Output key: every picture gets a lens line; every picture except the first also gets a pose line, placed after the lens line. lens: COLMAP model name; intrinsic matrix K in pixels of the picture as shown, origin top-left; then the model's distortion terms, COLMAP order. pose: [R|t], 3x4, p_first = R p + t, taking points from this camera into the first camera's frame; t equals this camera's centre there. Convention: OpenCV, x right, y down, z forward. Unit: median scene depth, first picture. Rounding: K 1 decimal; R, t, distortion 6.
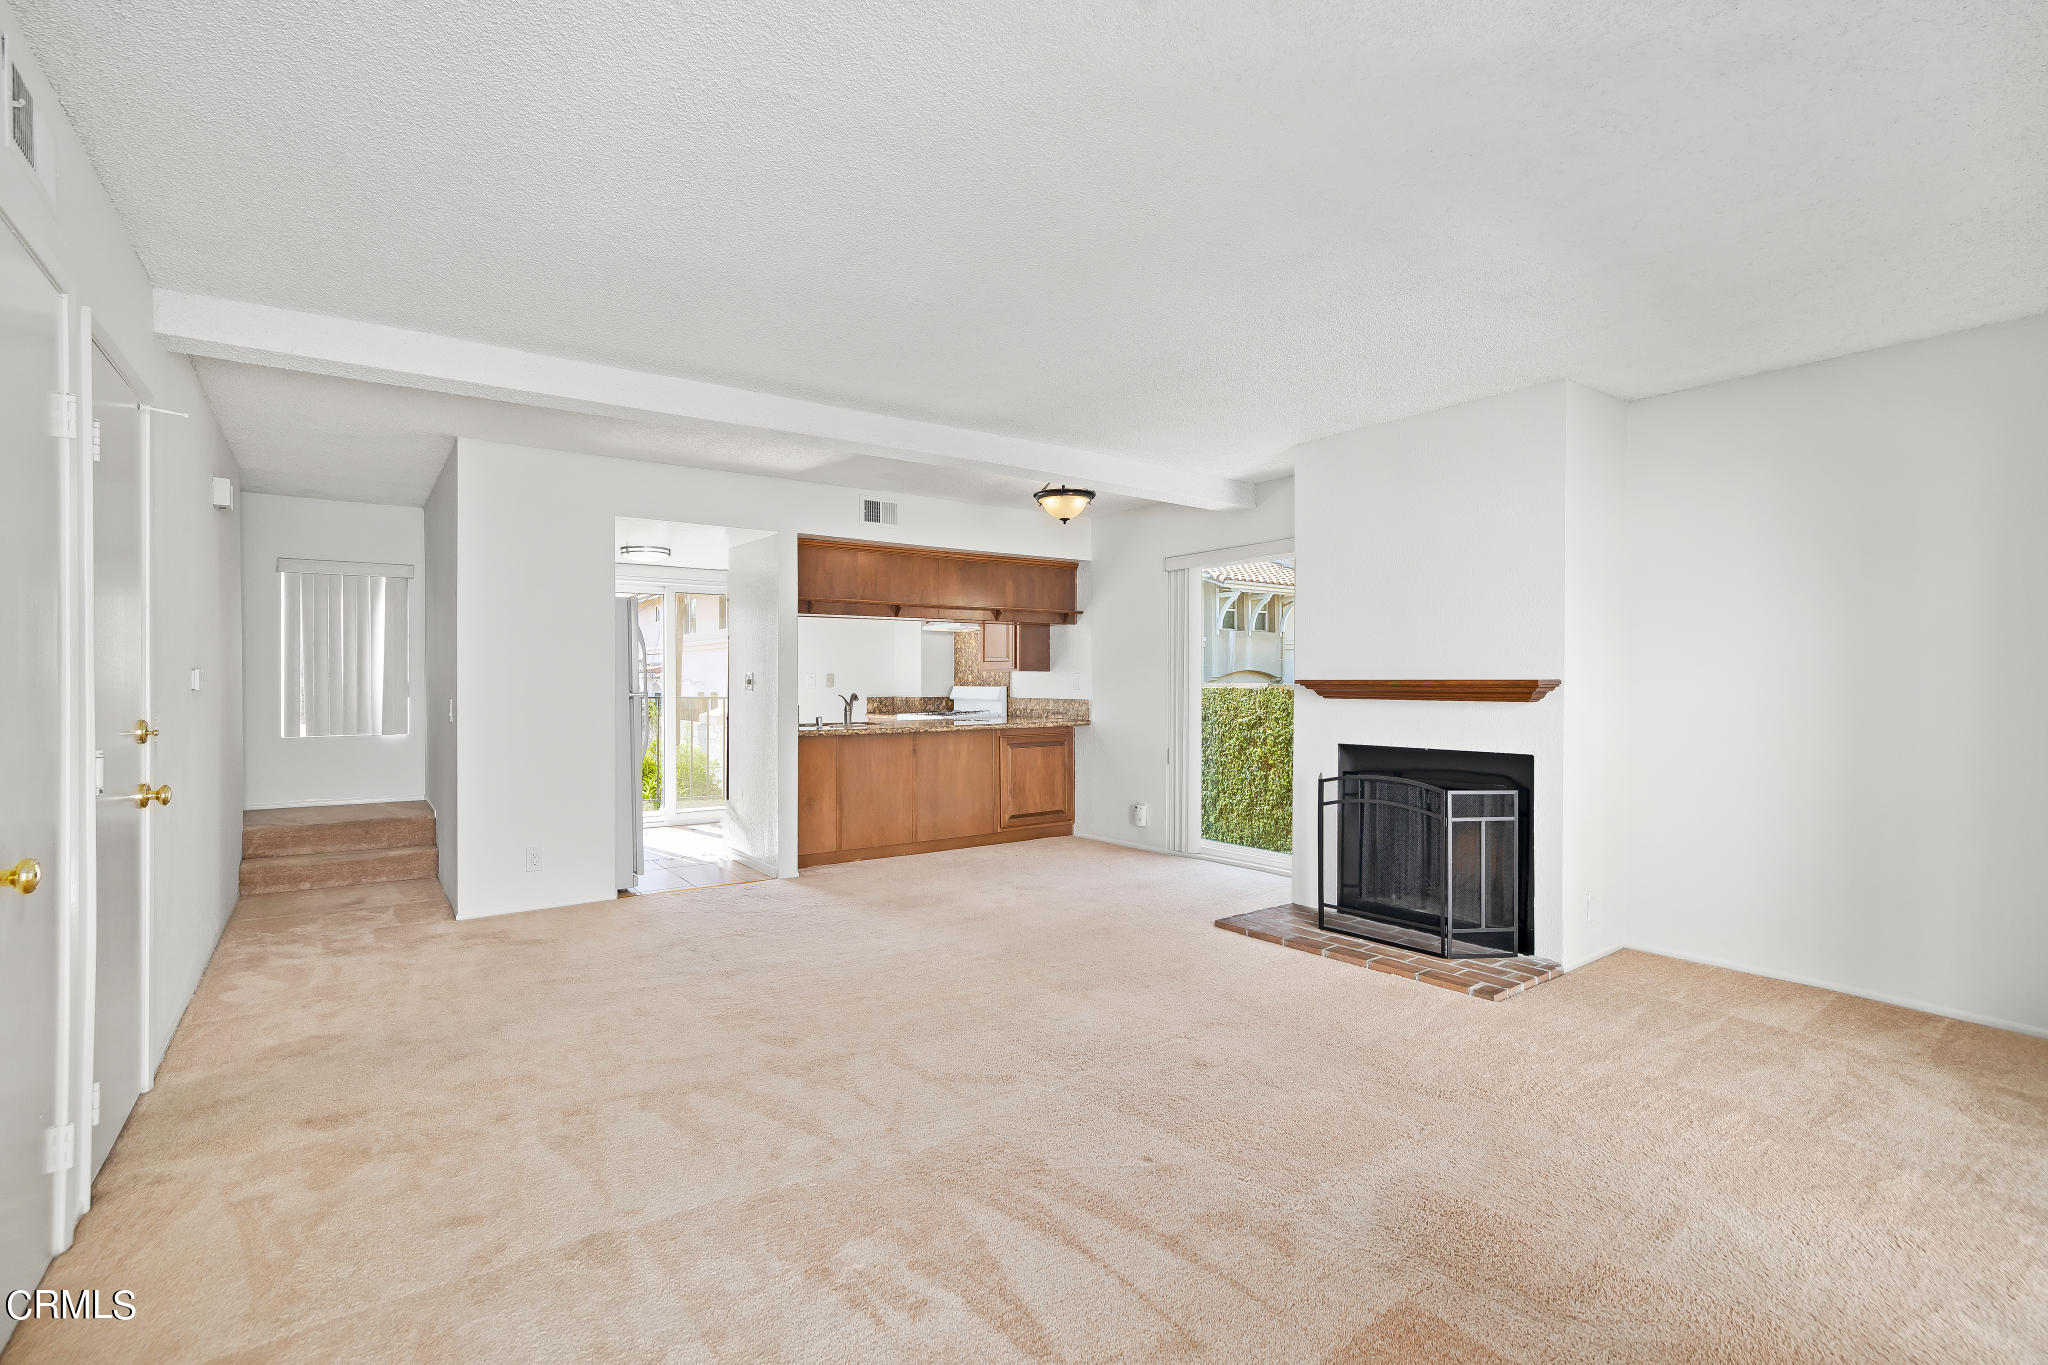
lens RADIAL K [[944.2, 0, 1032.4], [0, 944.2, 680.7], [0, 0, 1]] dist [-0.034842, 0.016236]
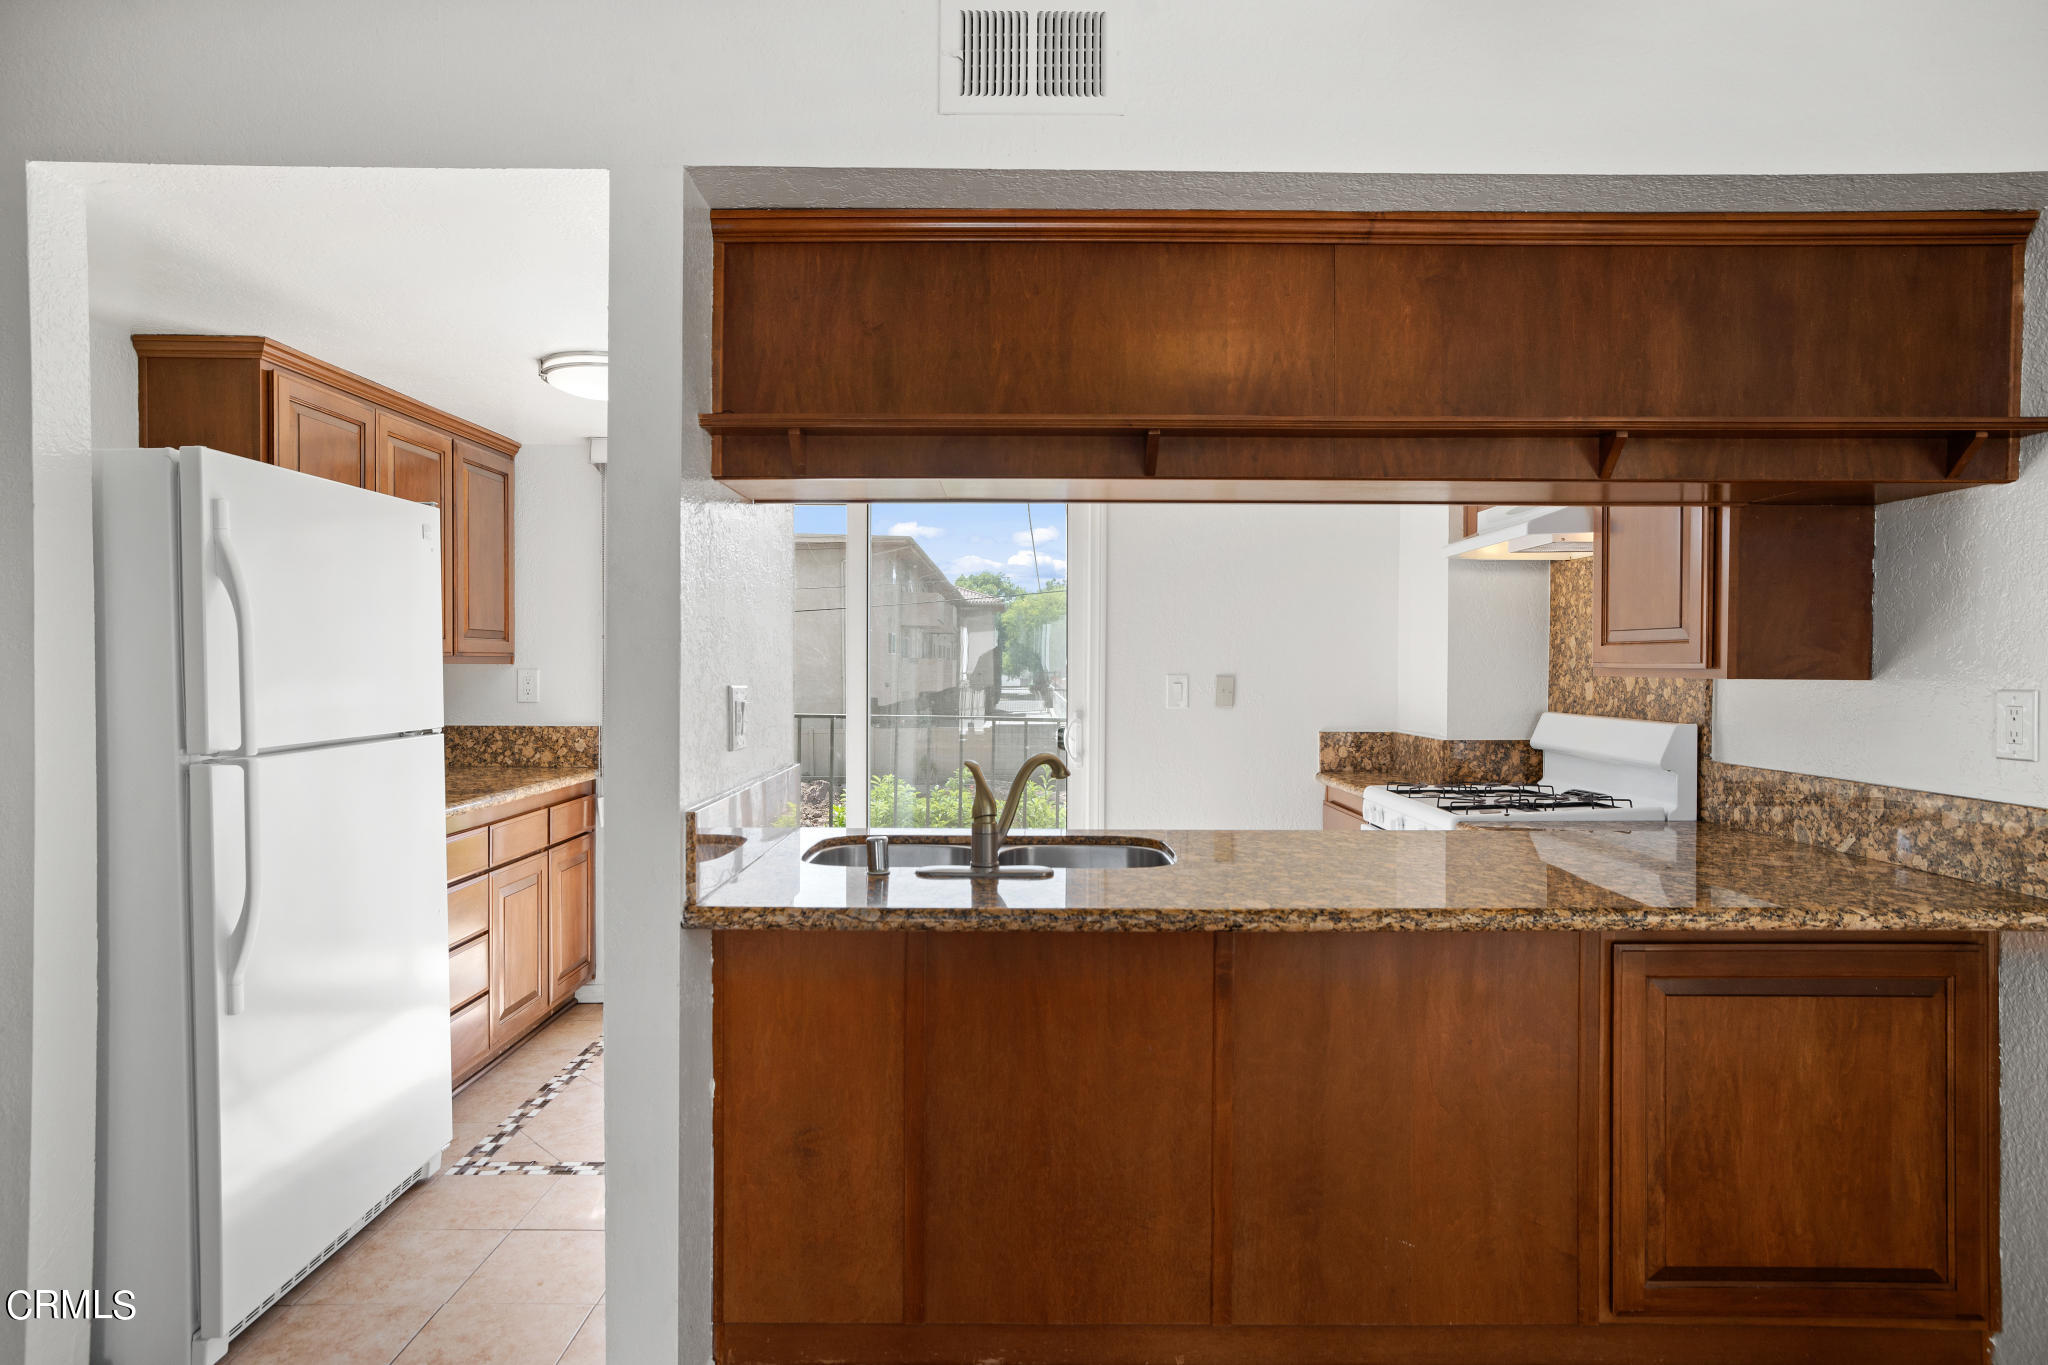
lens RADIAL K [[1157.0, 0, 1024.0], [0, 1157.0, 682.5], [0, 0, 1]] dist [-0.003414, 0.016355]
pose [[0.809502, 0.011130, -0.587012, 0.018754], [-0.003818, 0.999899, 0.013693, -0.013633], [0.587105, -0.008844, 0.809463, 0.663319]]
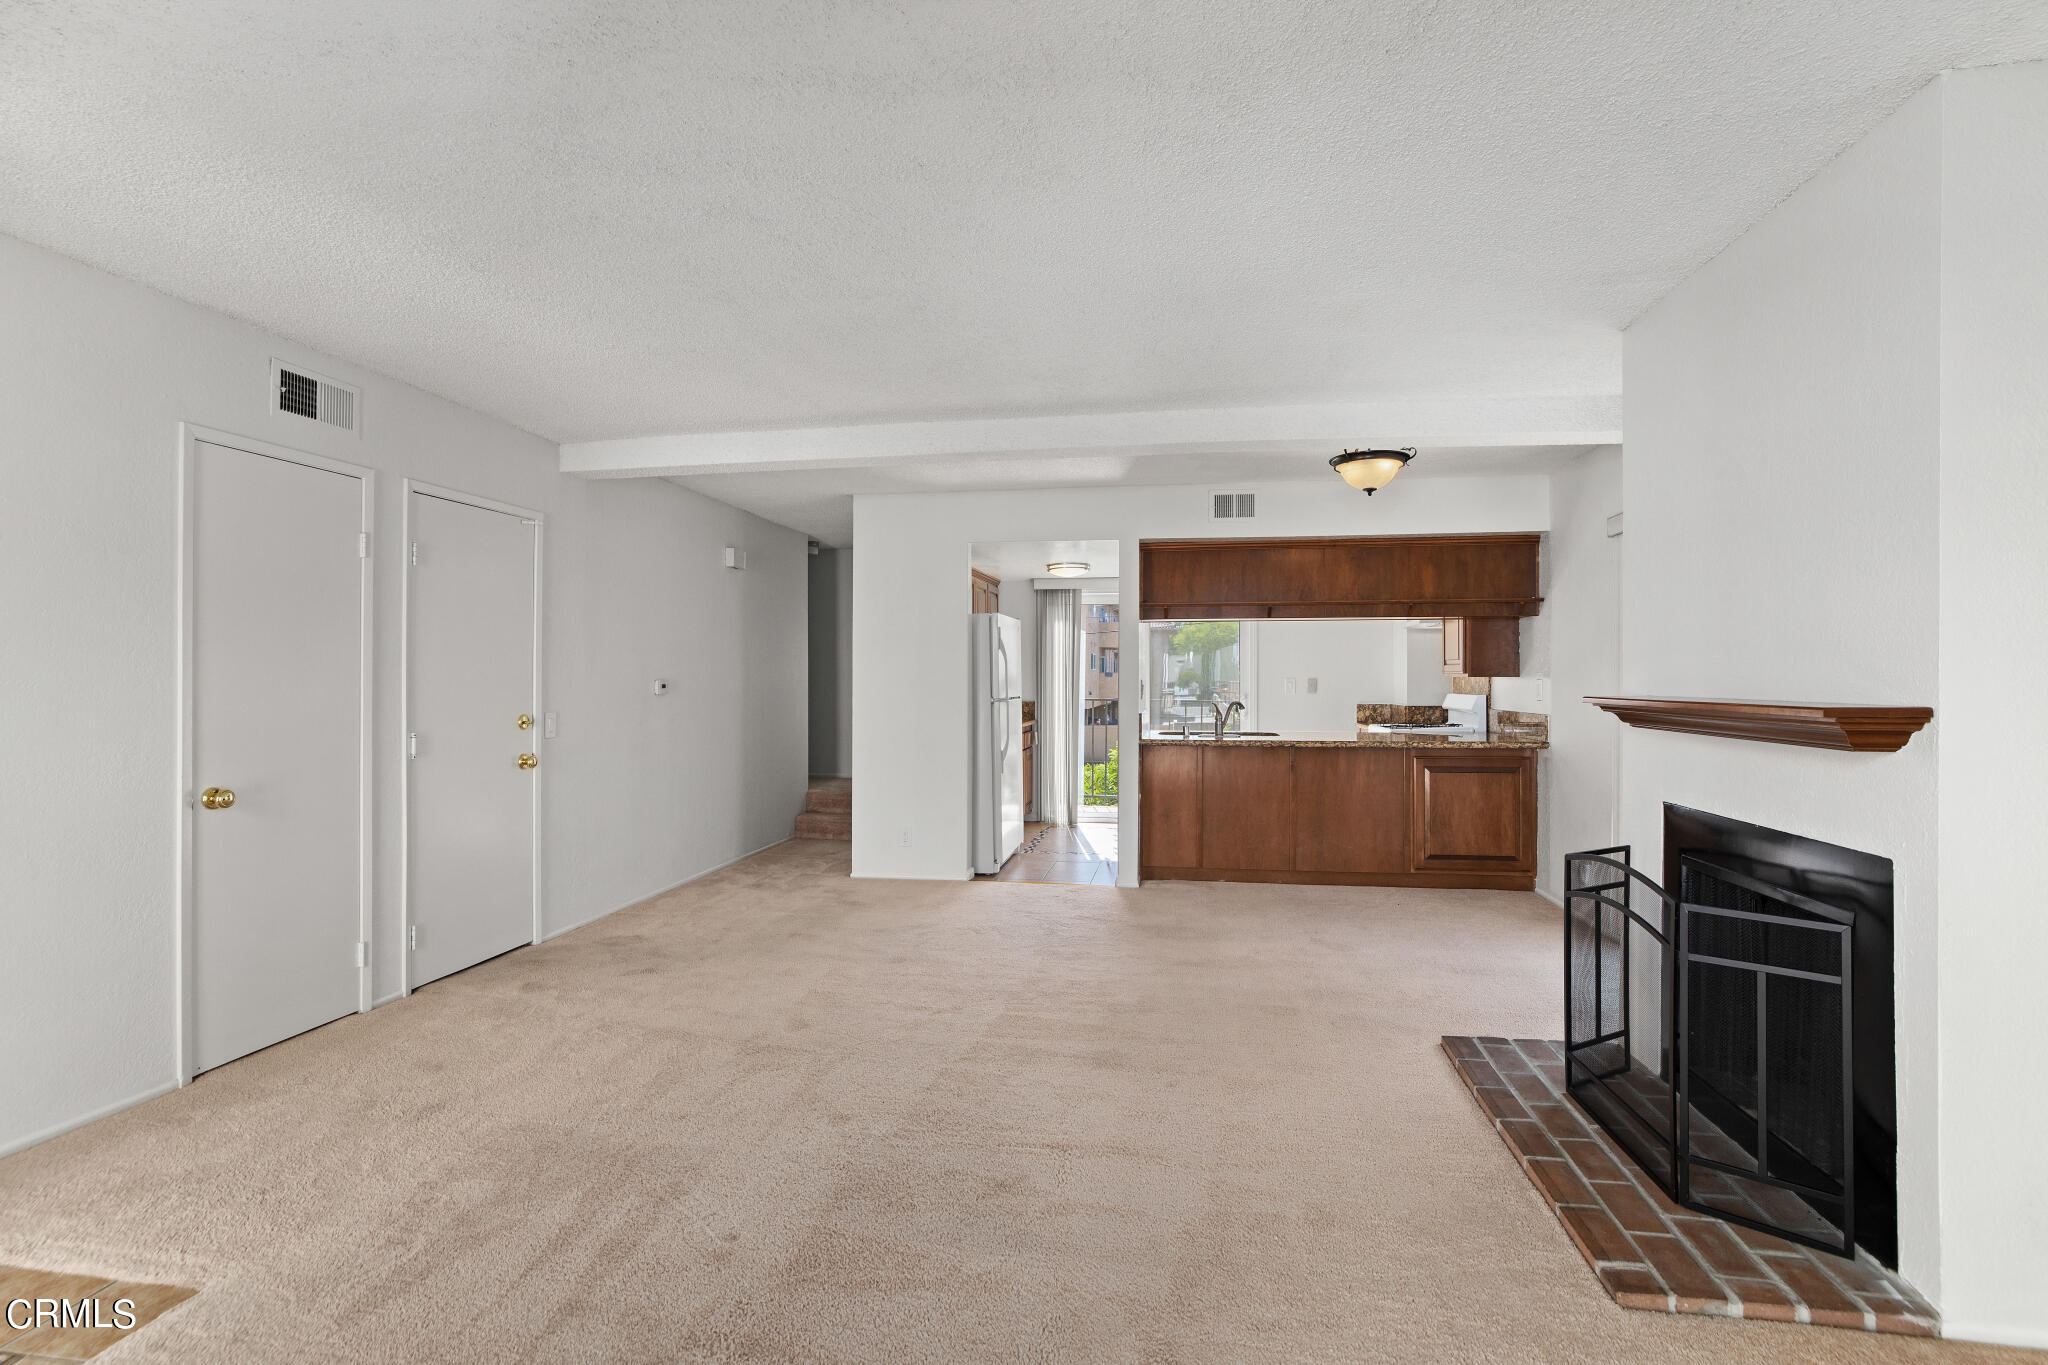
lens RADIAL K [[944.2, 0, 1032.4], [0, 944.2, 680.7], [0, 0, 1]] dist [-0.034842, 0.016236]
pose [[0.700272, 0.001926, -0.713873, 0.317742], [-0.000917, 0.999998, 0.001798, -0.008408], [0.713875, -0.000605, 0.700273, 0.190756]]
